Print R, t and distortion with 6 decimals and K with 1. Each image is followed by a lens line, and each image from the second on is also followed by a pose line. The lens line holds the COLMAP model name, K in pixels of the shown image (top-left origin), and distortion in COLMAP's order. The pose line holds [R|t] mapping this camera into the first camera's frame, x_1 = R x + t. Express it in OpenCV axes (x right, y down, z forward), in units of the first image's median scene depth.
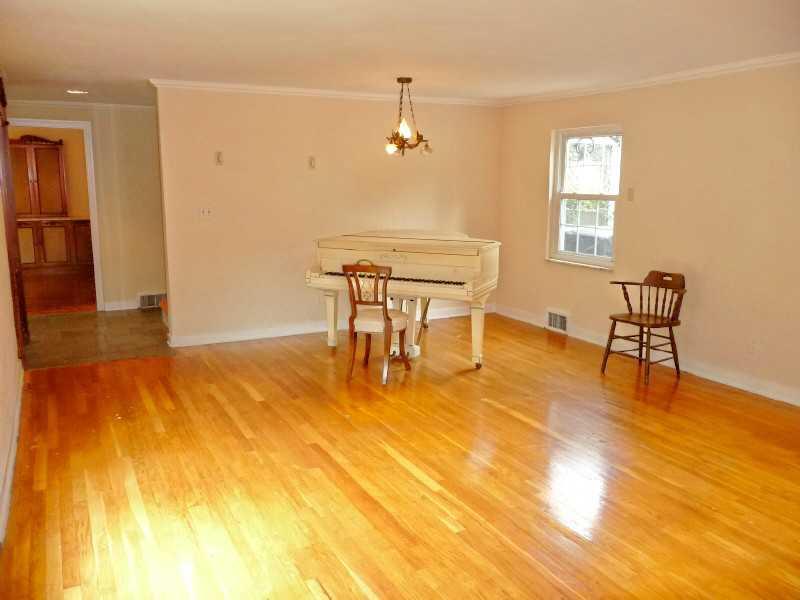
lens RADIAL K [[673.6, 0, 399.7], [0, 673.6, 300.0], [0, 0, 1]] dist [-0.007322, -0.011849]
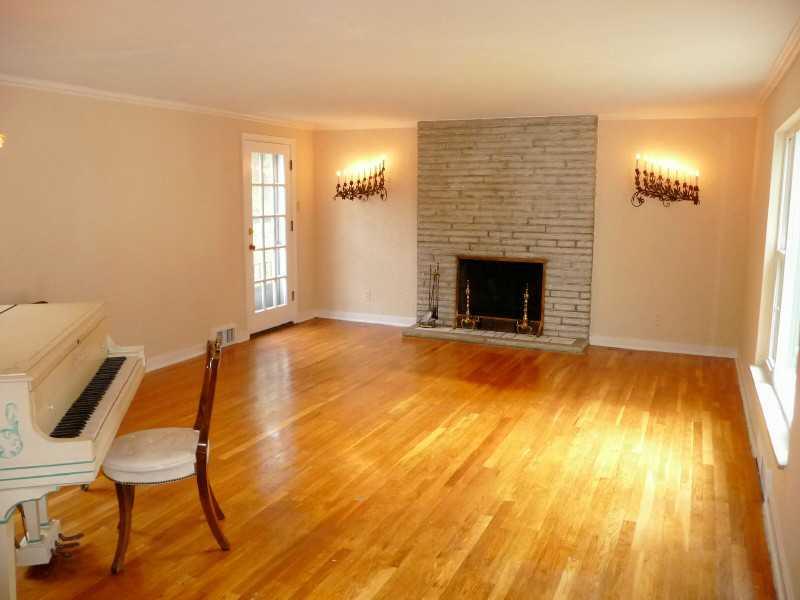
lens RADIAL K [[673.6, 0, 400.0], [0, 673.6, 298.9], [0, 0, 1]] dist [-0.007322, -0.011849]
pose [[-0.622151, -0.130893, 0.771878, -0.864497], [0.131396, 0.954482, 0.267767, -0.327216], [-0.771792, 0.268013, -0.576633, 1.698210]]
